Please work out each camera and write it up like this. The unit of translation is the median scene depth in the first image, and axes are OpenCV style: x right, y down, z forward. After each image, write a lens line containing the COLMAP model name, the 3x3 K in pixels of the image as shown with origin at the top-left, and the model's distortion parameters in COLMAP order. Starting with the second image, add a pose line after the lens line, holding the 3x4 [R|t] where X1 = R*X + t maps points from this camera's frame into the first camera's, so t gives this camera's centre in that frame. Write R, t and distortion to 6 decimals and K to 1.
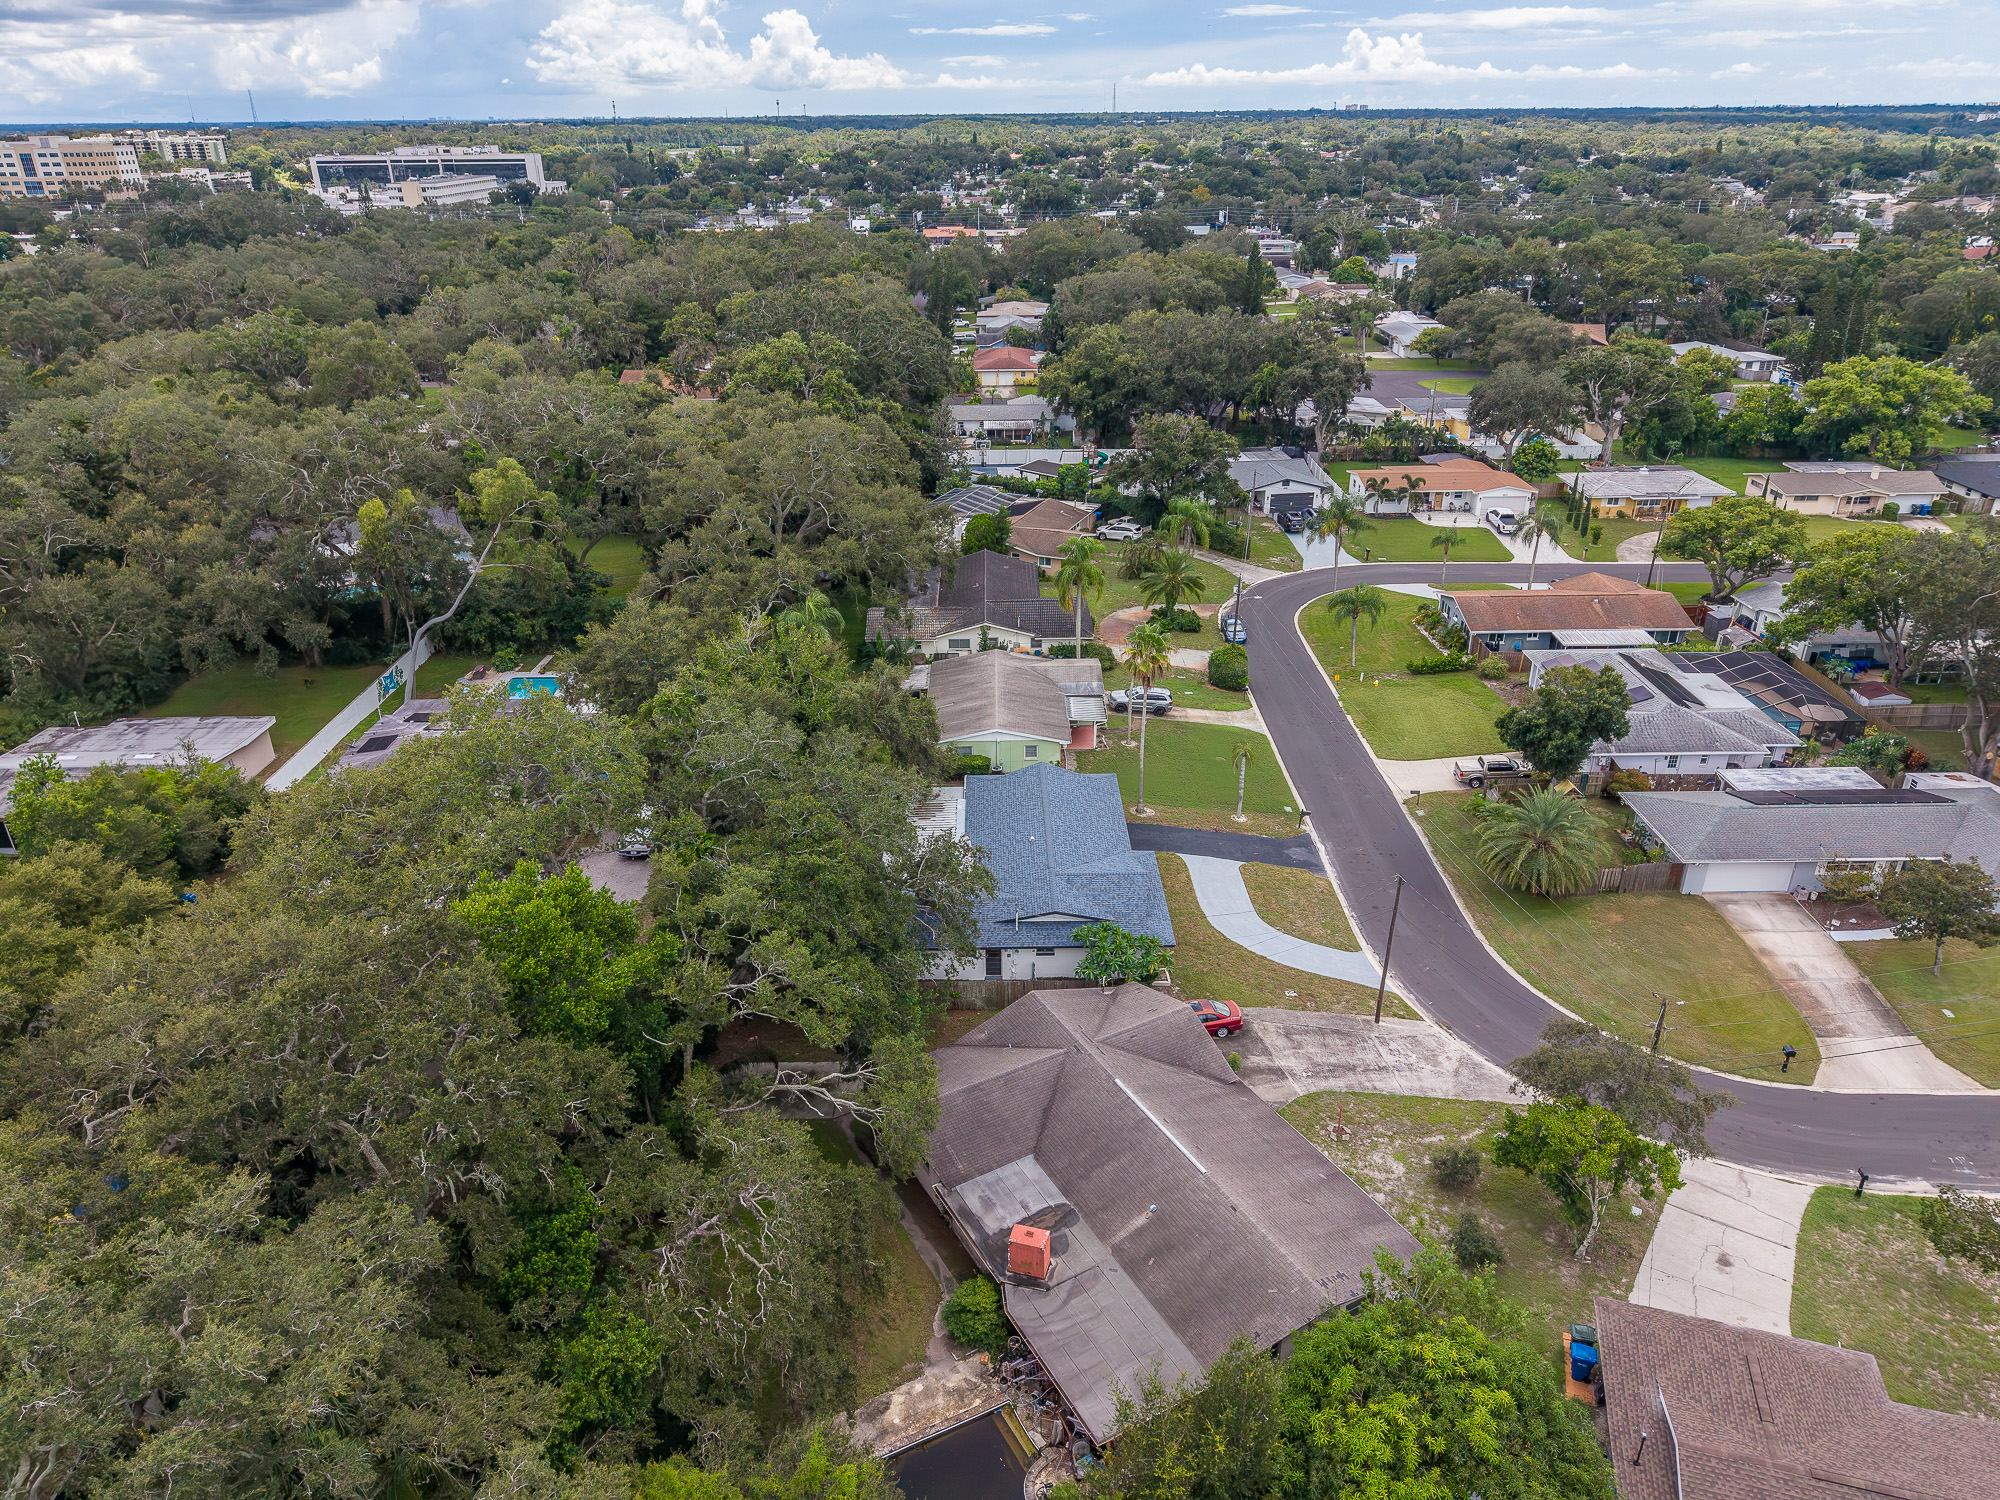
lens RADIAL K [[1341.3, 0, 1003.9], [0, 1341.3, 769.7], [0, 0, 1]] dist [0.010518, -0.007086]
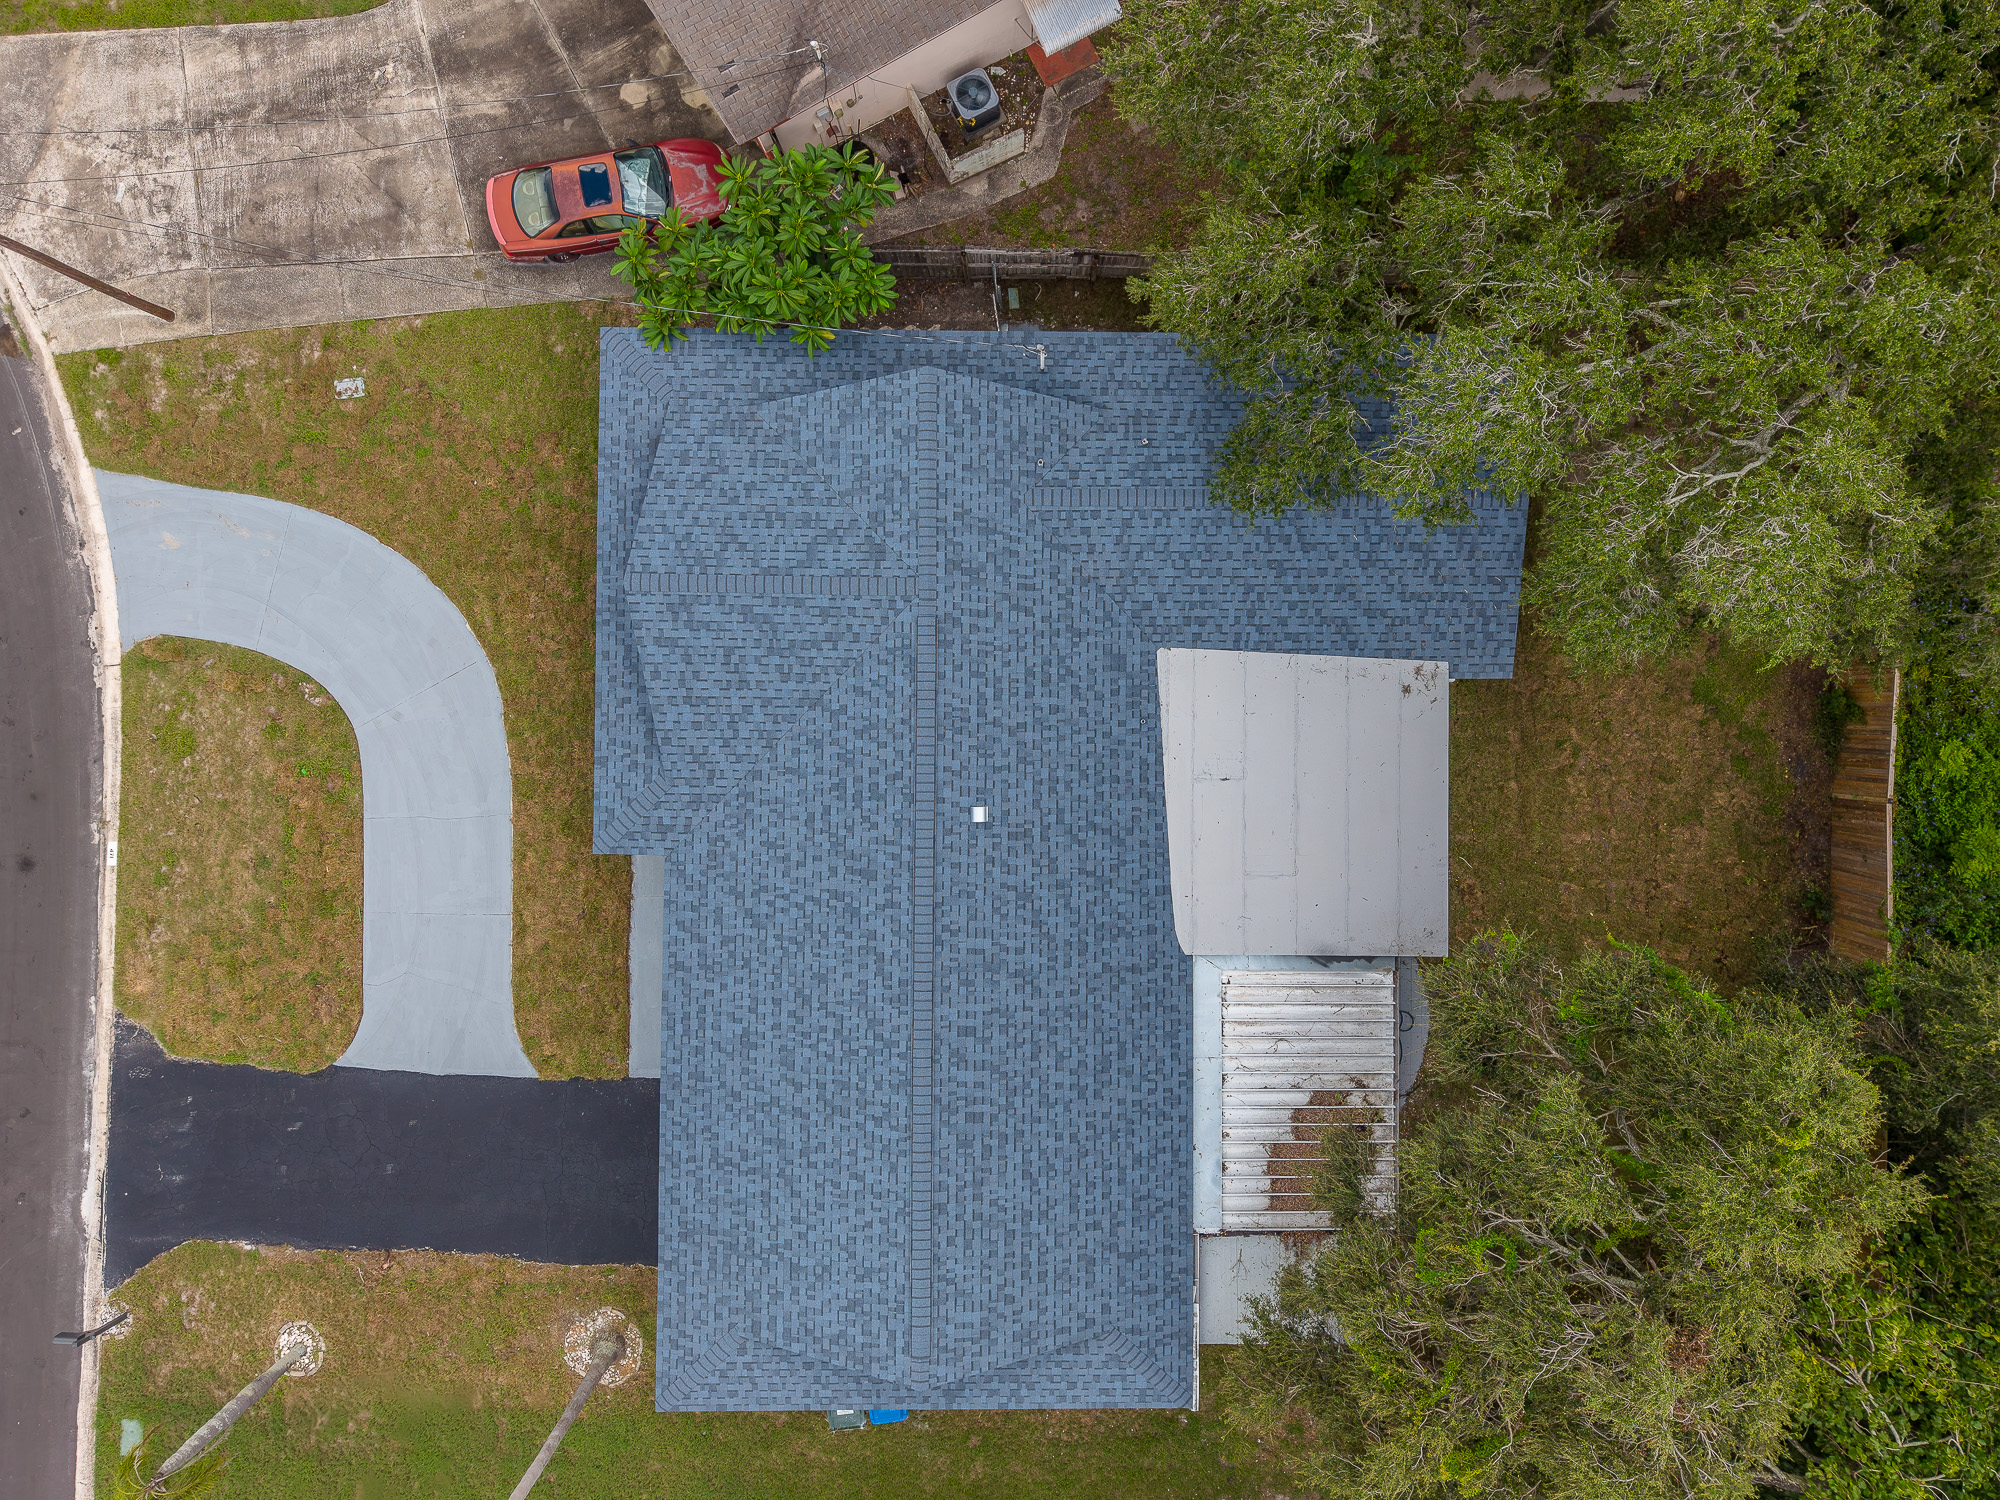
lens RADIAL K [[1356.1, 0, 994.9], [0, 1356.1, 714.9], [0, 0, 1]] dist [0.013795, -0.007726]
pose [[-0.999775, -0.021079, 0.002403, 0.010369], [0.010933, -0.414824, 0.909836, -0.117812], [-0.018181, 0.909658, 0.414961, 0.457034]]
